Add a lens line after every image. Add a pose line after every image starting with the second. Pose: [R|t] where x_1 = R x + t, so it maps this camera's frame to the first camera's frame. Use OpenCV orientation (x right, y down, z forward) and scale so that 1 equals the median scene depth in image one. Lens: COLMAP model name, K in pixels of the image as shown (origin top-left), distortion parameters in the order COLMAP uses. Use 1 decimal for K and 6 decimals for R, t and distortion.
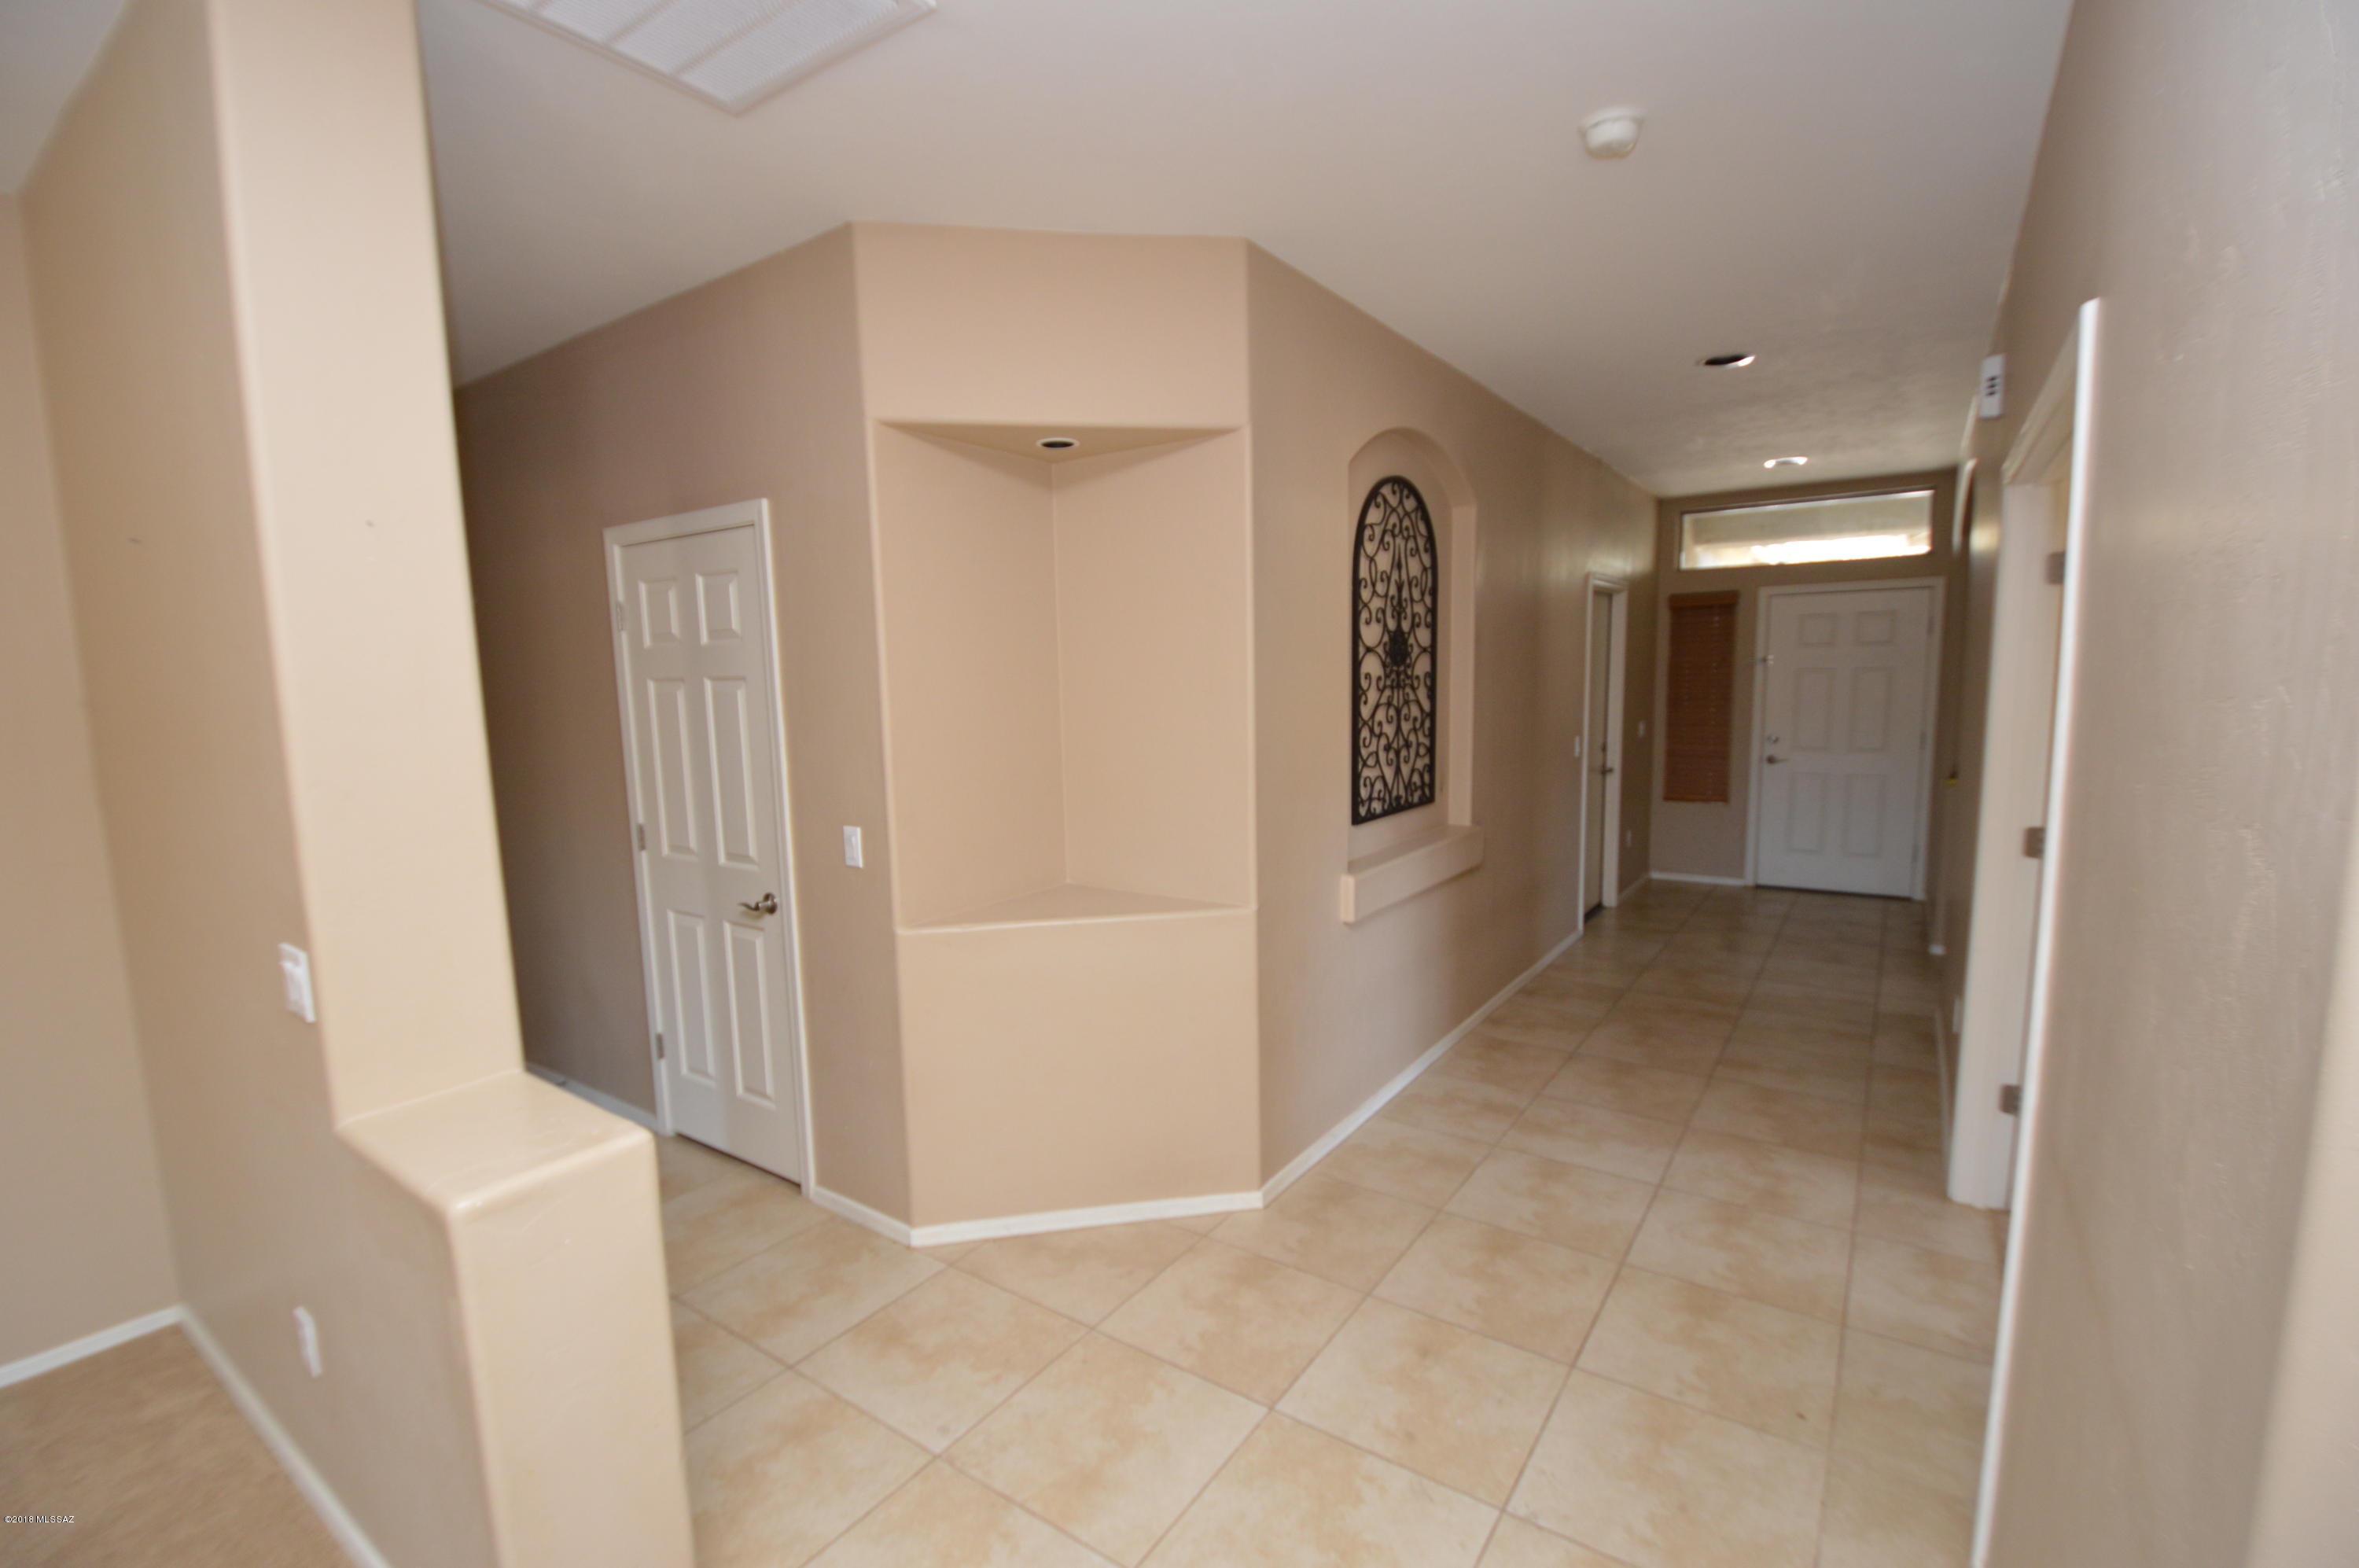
lens RADIAL K [[1035.7, 0, 1163.6], [0, 1035.7, 805.5], [0, 0, 1]] dist [0.016846, -0.026021]
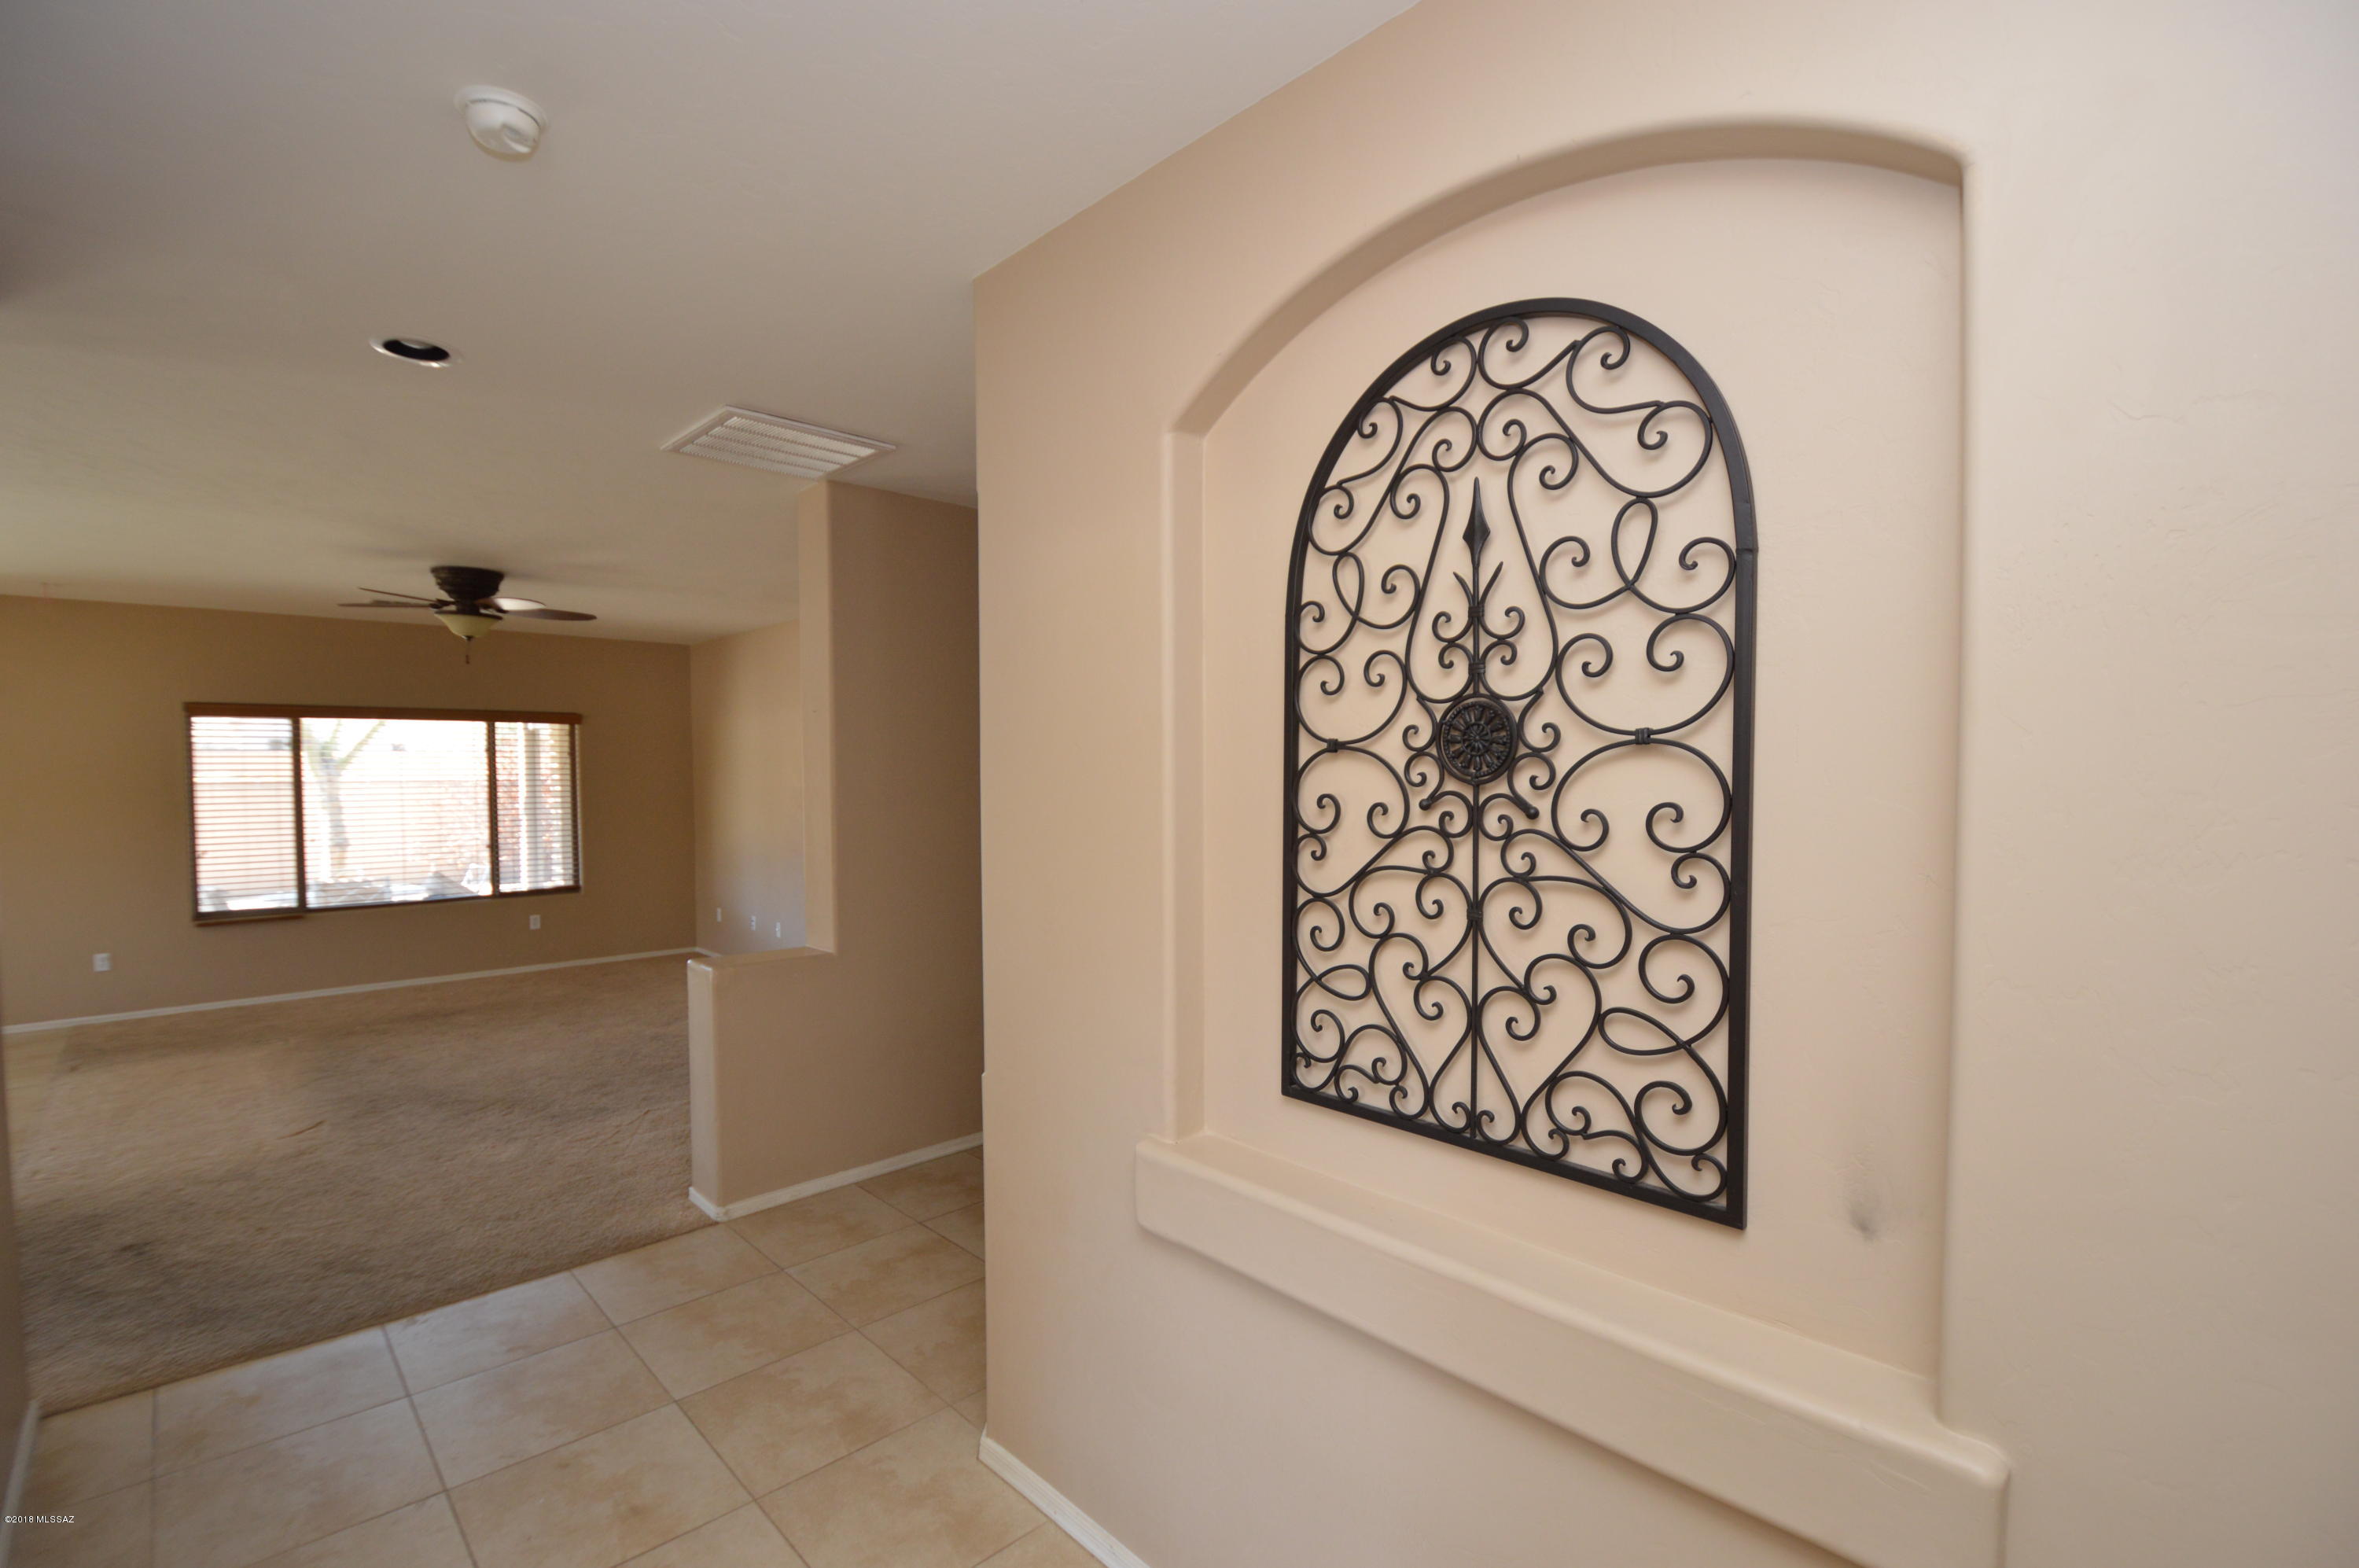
lens RADIAL K [[1035.7, 0, 1163.6], [0, 1035.7, 805.5], [0, 0, 1]] dist [0.016846, -0.026021]
pose [[-0.189650, 0.059438, -0.980051, 0.669365], [-0.113403, 0.990160, 0.081996, -0.152077], [0.975281, 0.126691, -0.181044, 1.000807]]
